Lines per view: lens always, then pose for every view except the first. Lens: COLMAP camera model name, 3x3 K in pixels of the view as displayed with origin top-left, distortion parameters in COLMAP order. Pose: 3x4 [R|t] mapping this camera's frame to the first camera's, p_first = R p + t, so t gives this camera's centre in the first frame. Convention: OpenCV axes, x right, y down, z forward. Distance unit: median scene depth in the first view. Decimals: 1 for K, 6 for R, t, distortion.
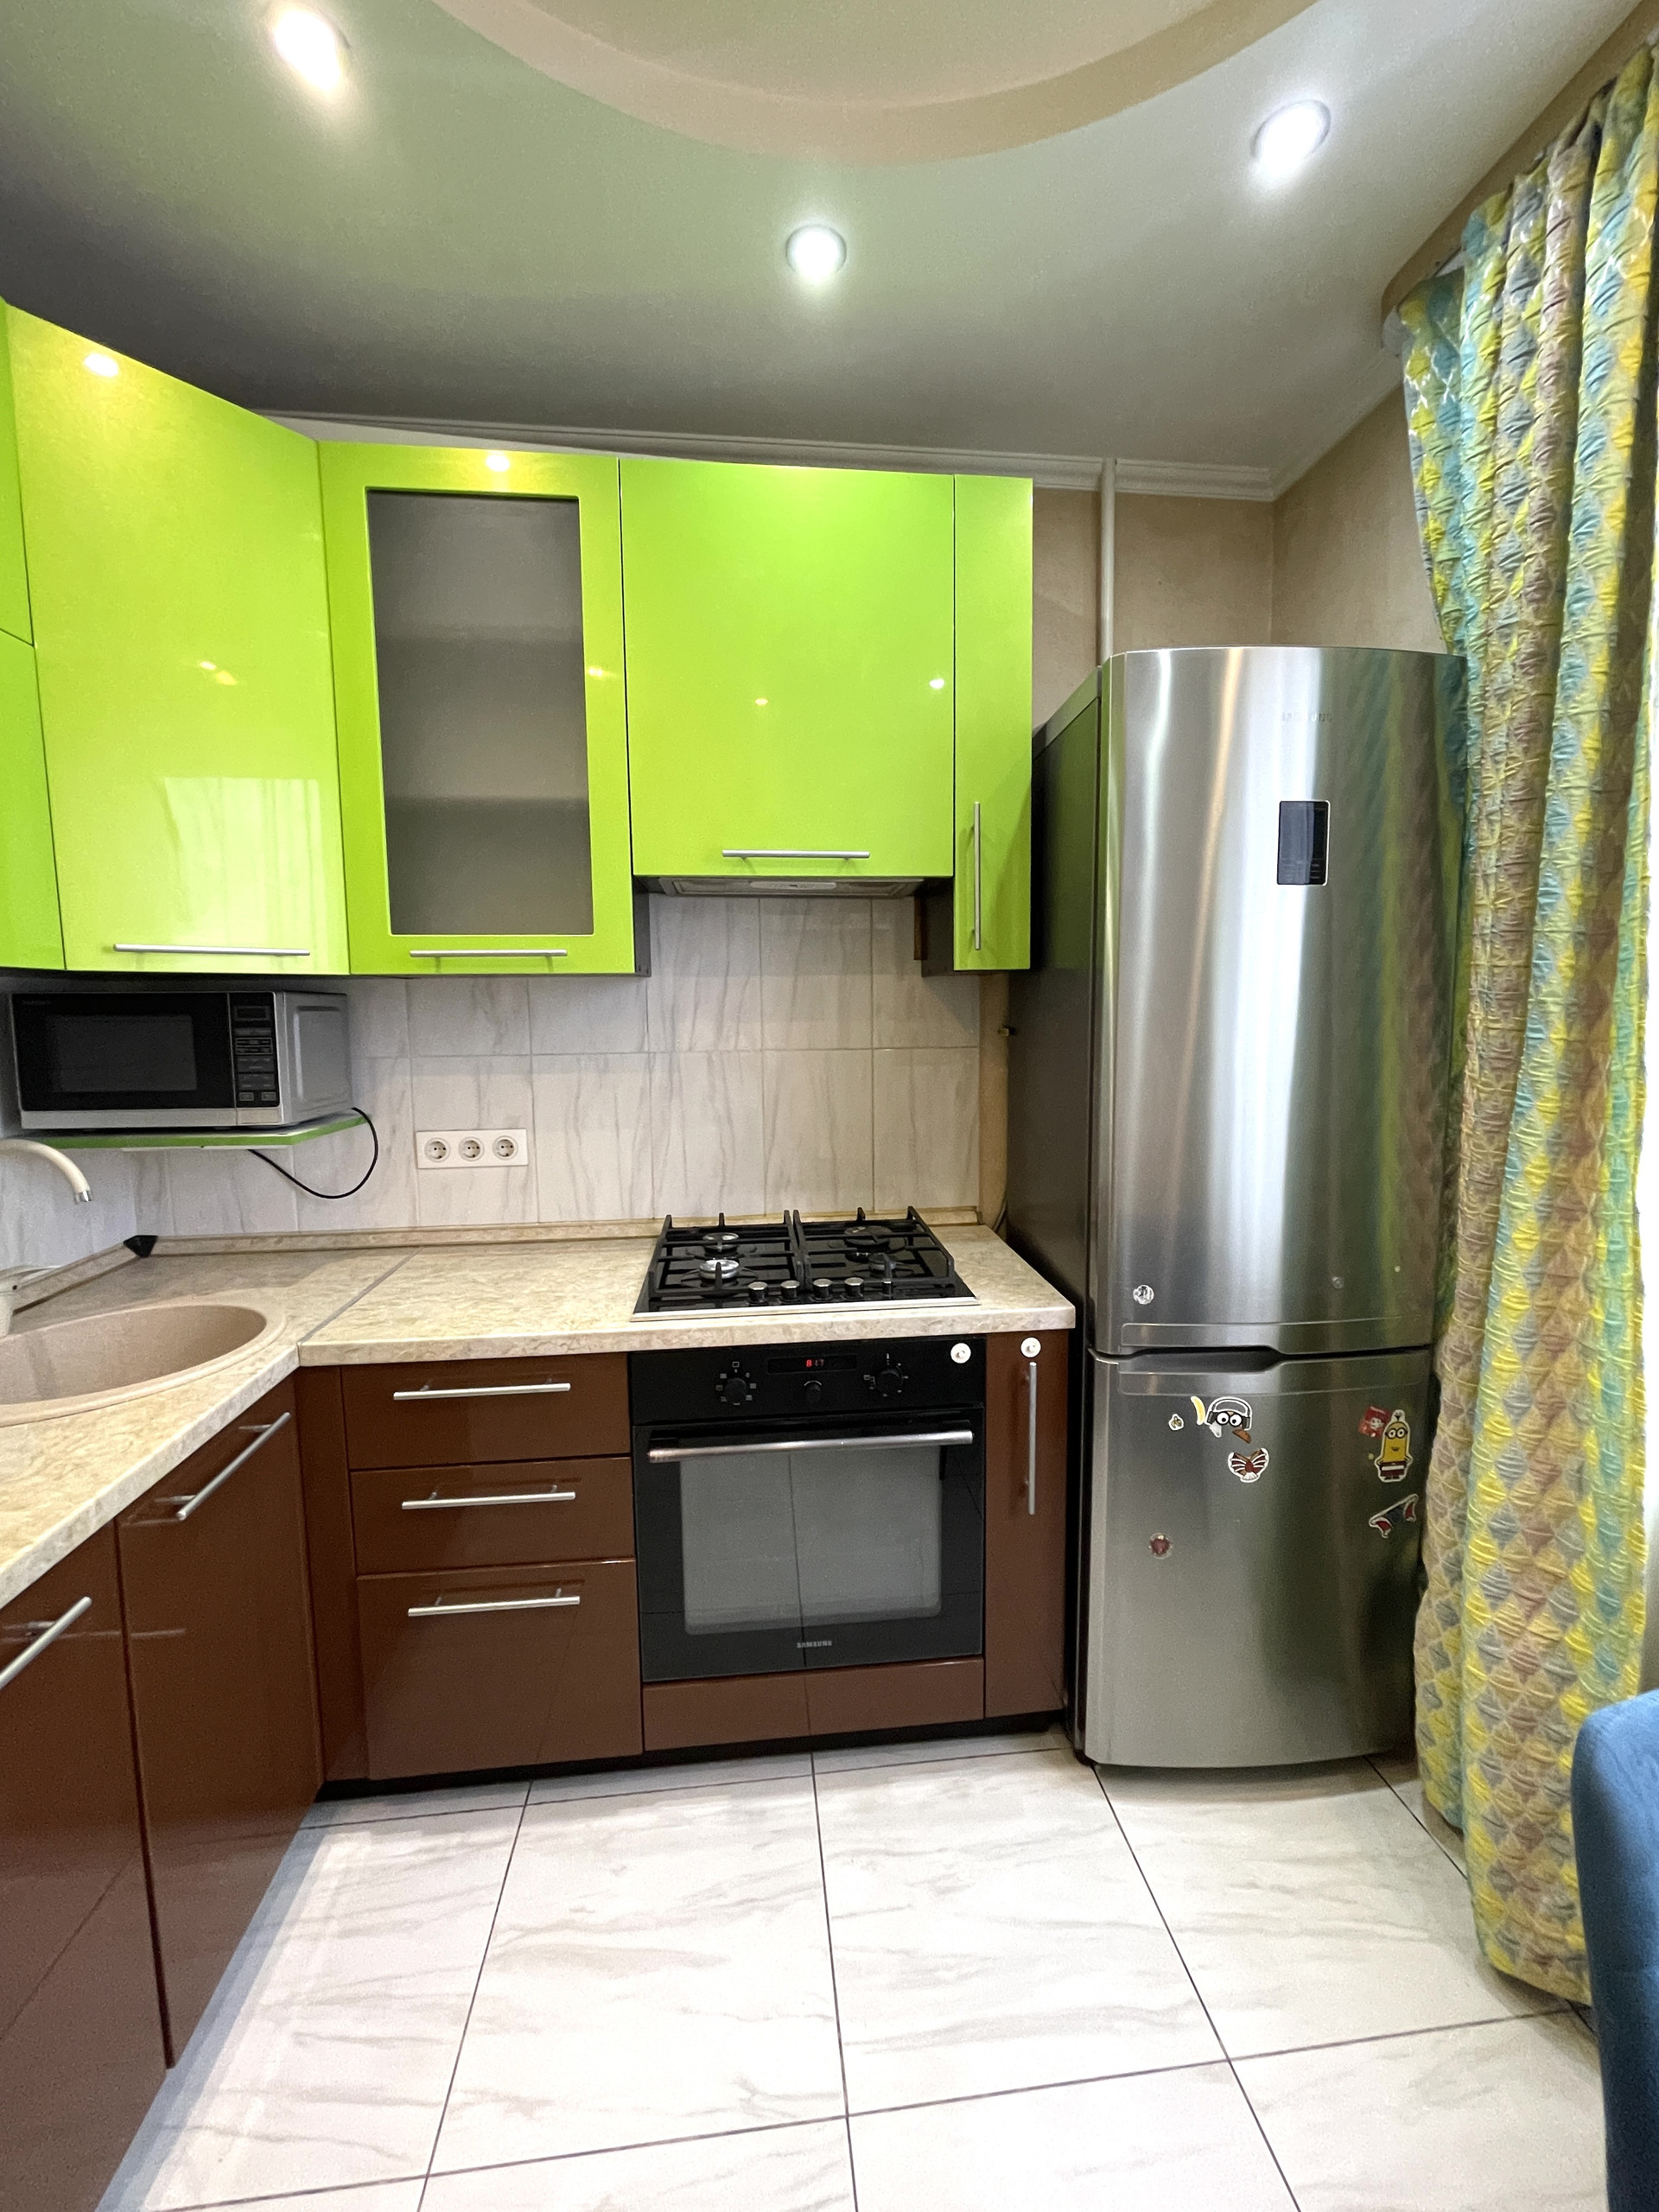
lens RADIAL K [[912.3, 0, 830.2], [0, 912.3, 1098.8], [0, 0, 1]] dist [-0.001211, 0.000066]
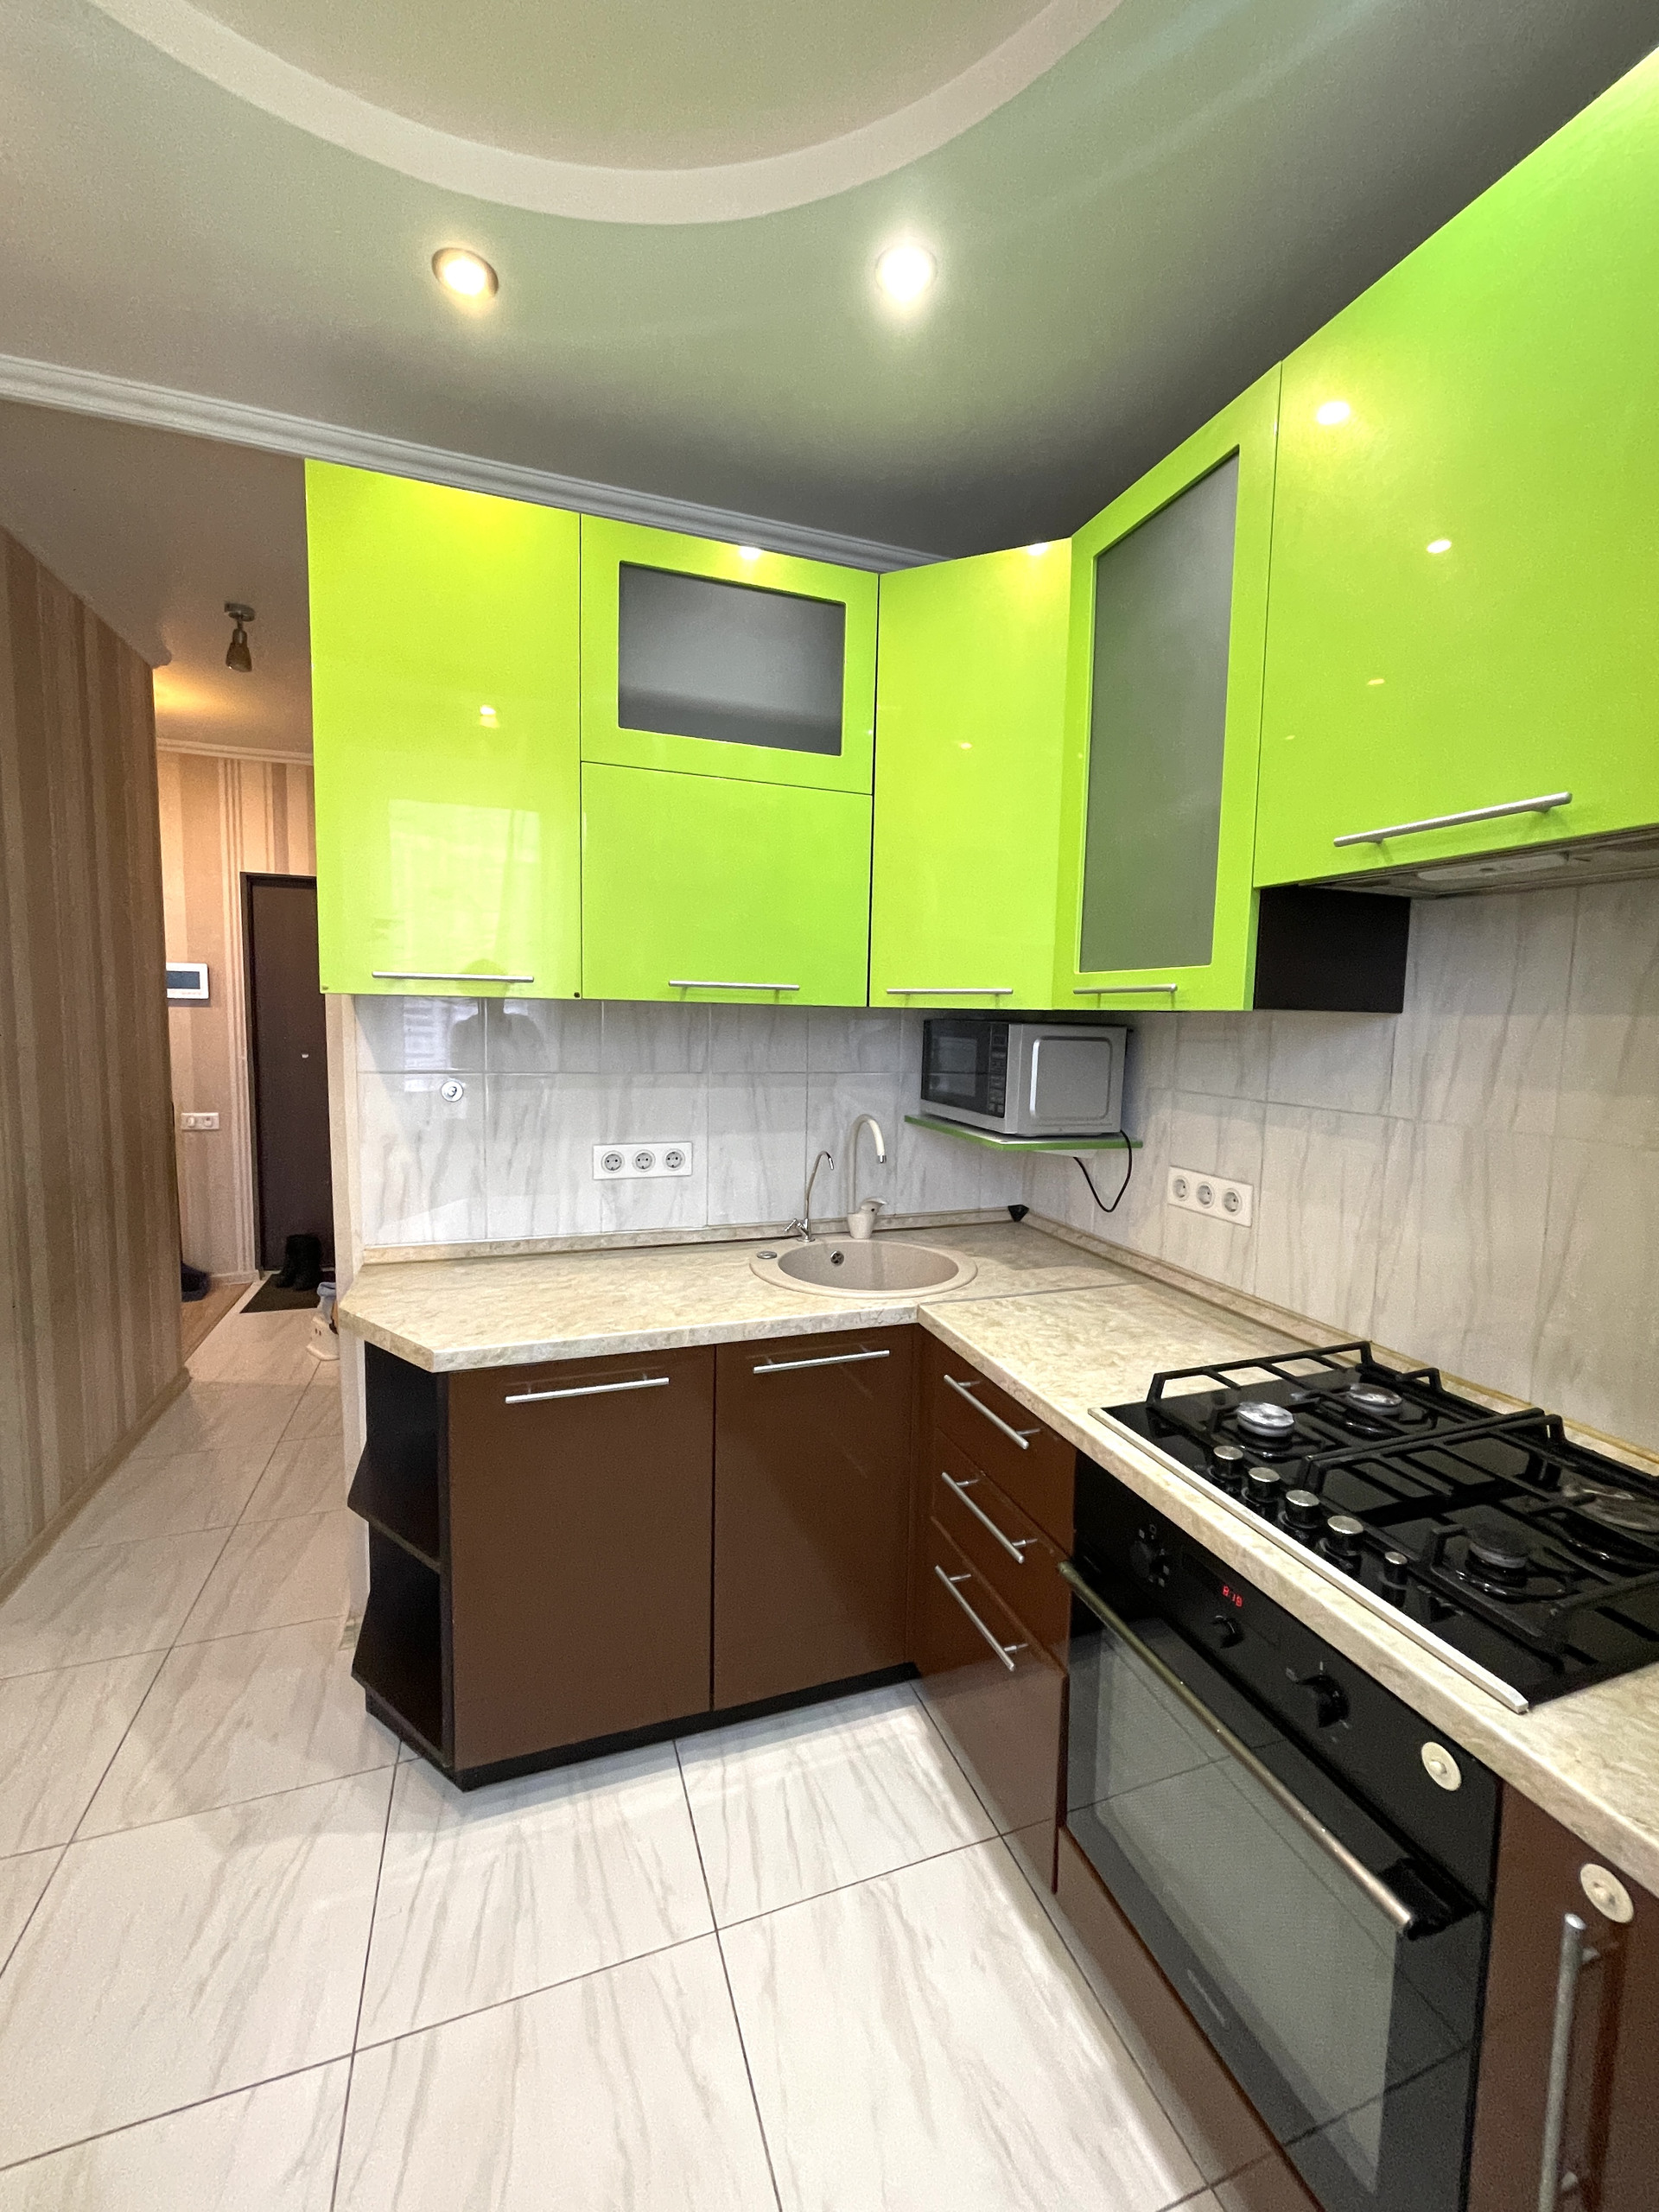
lens RADIAL K [[894.3, 0, 829.5], [0, 894.3, 1106.0], [0, 0, 1]] dist [0.009036, -0.000205]
pose [[0.240265, 0.116333, -0.963711, 0.463688], [-0.125385, 0.988195, 0.088028, -0.080697], [0.962575, 0.099685, 0.252015, 0.468563]]
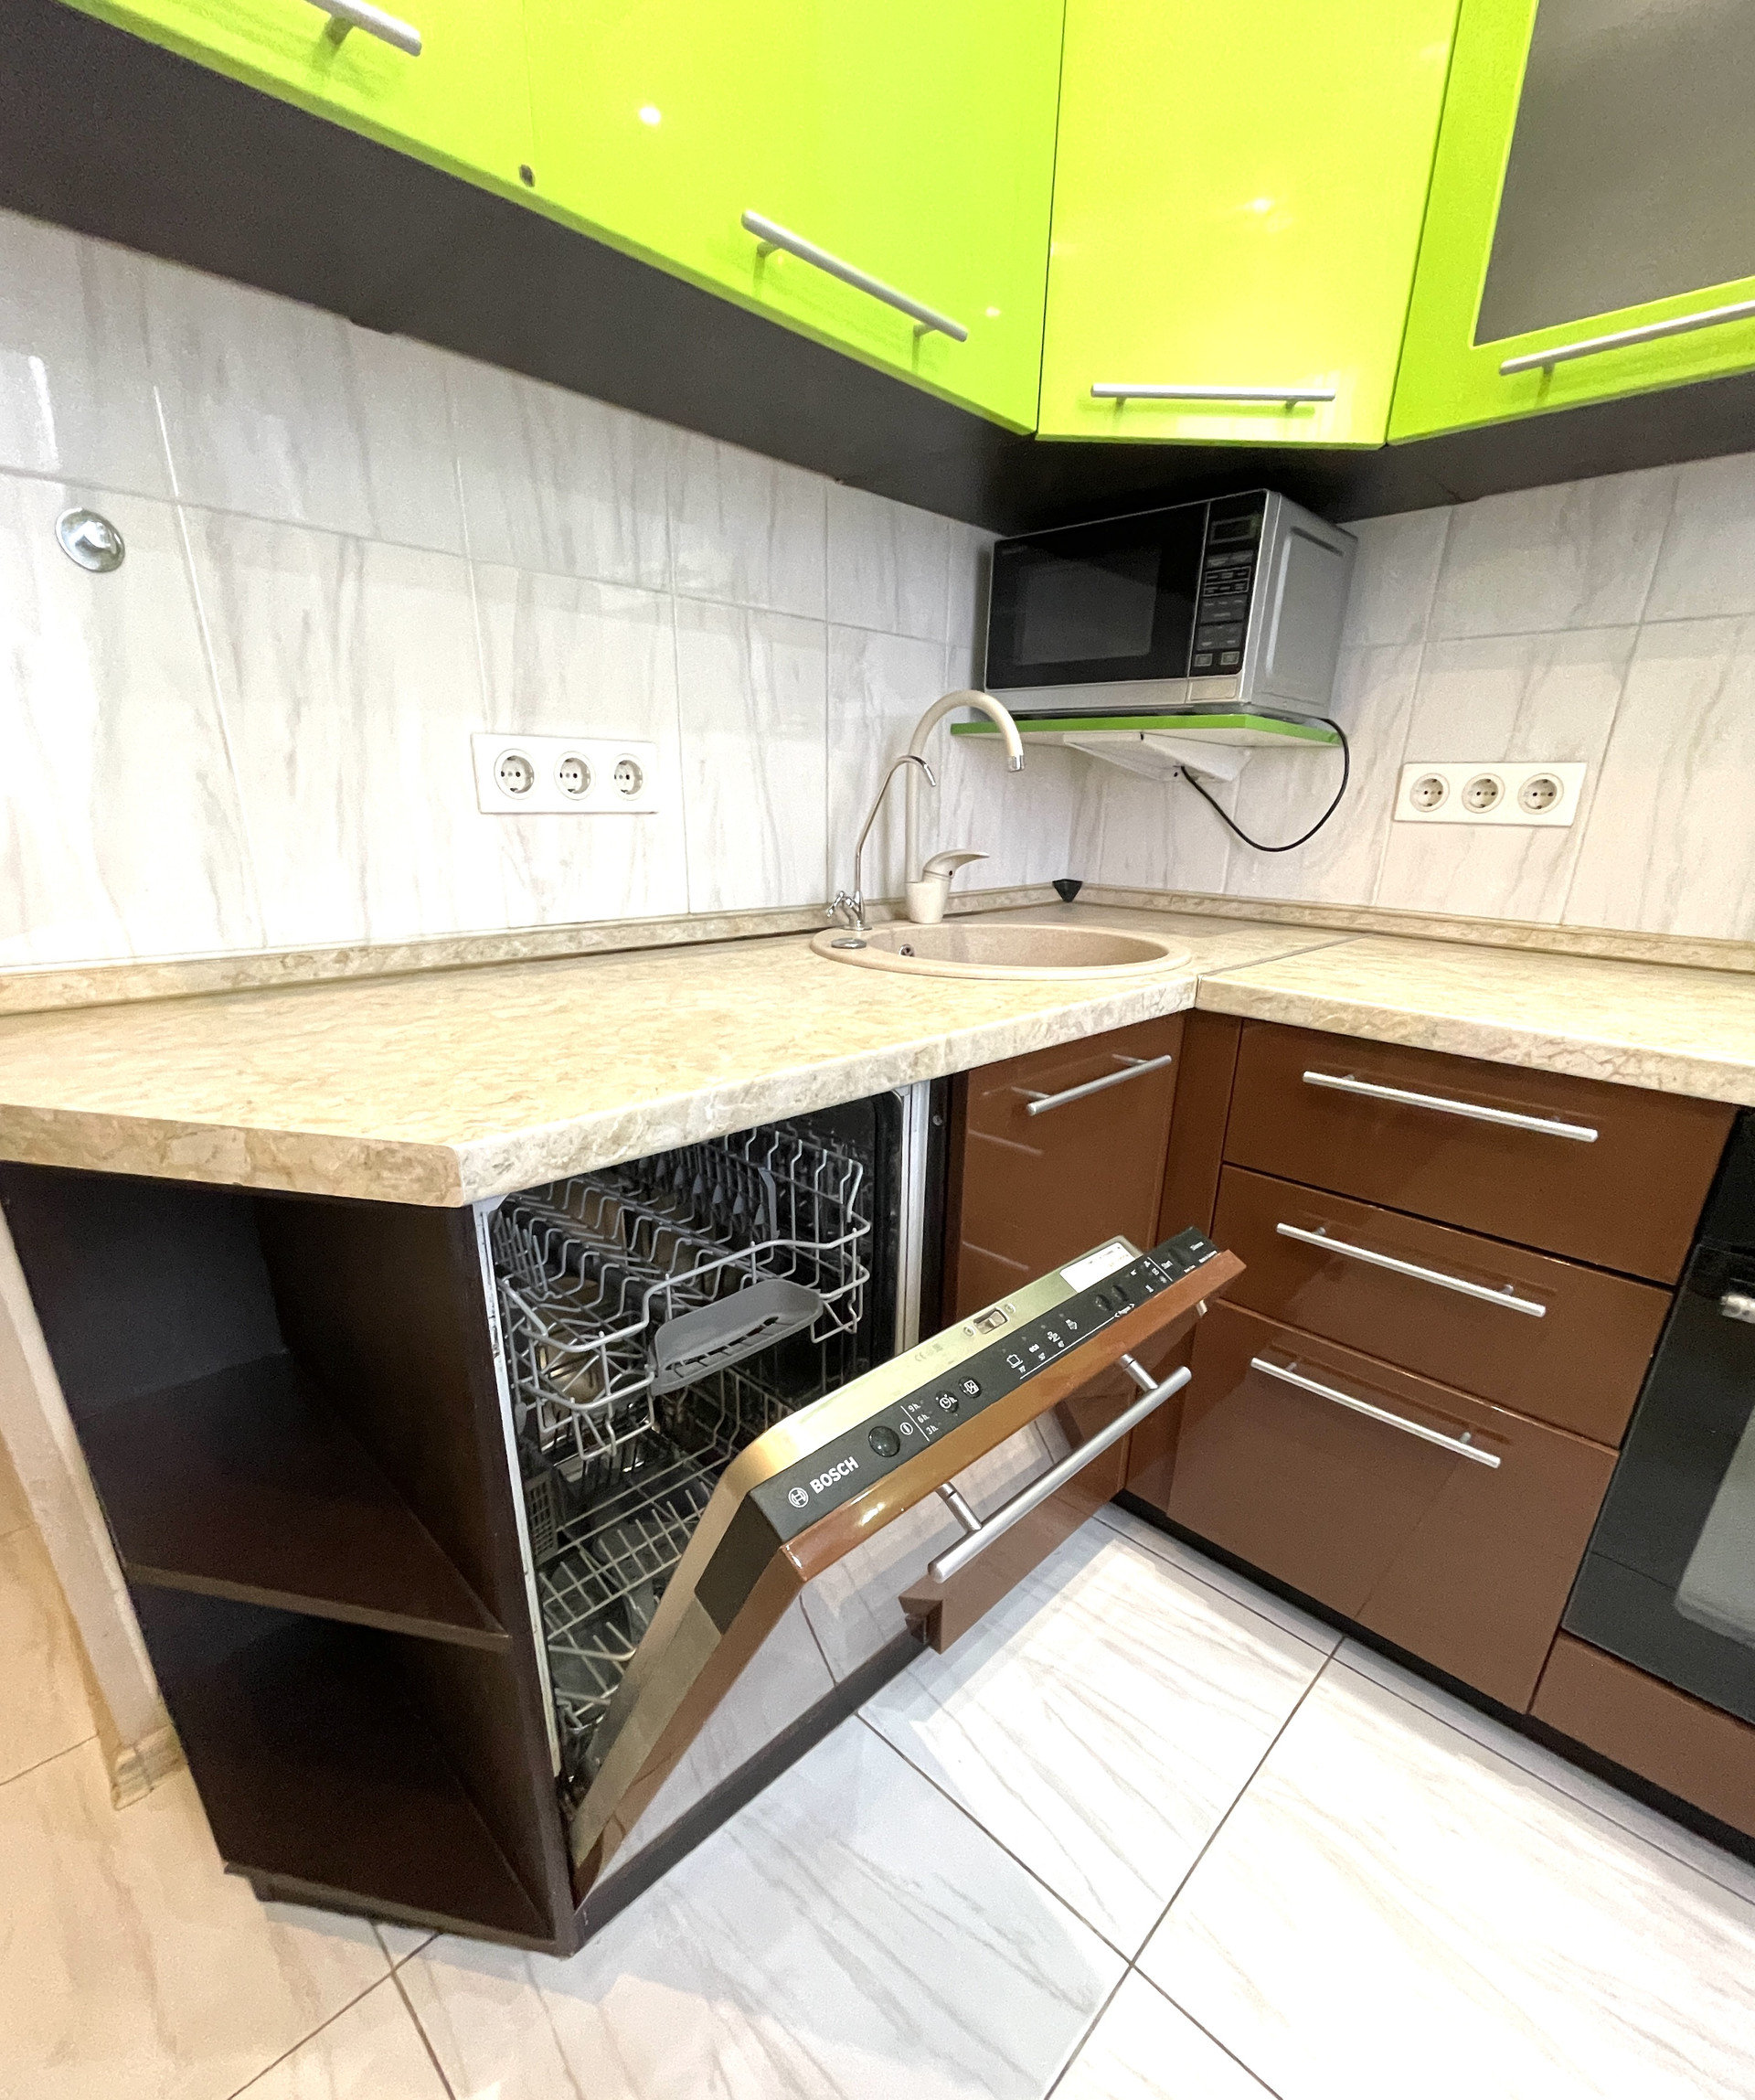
lens RADIAL K [[963.2, 0, 886.1], [0, 963.2, 1159.2], [0, 0, 1]] dist [-0.009187, 0.000240]
pose [[0.643969, 0.294100, -0.706264, -0.126840], [-0.107814, 0.948832, 0.296805, 0.175561], [0.757416, -0.114989, 0.642727, 0.241866]]
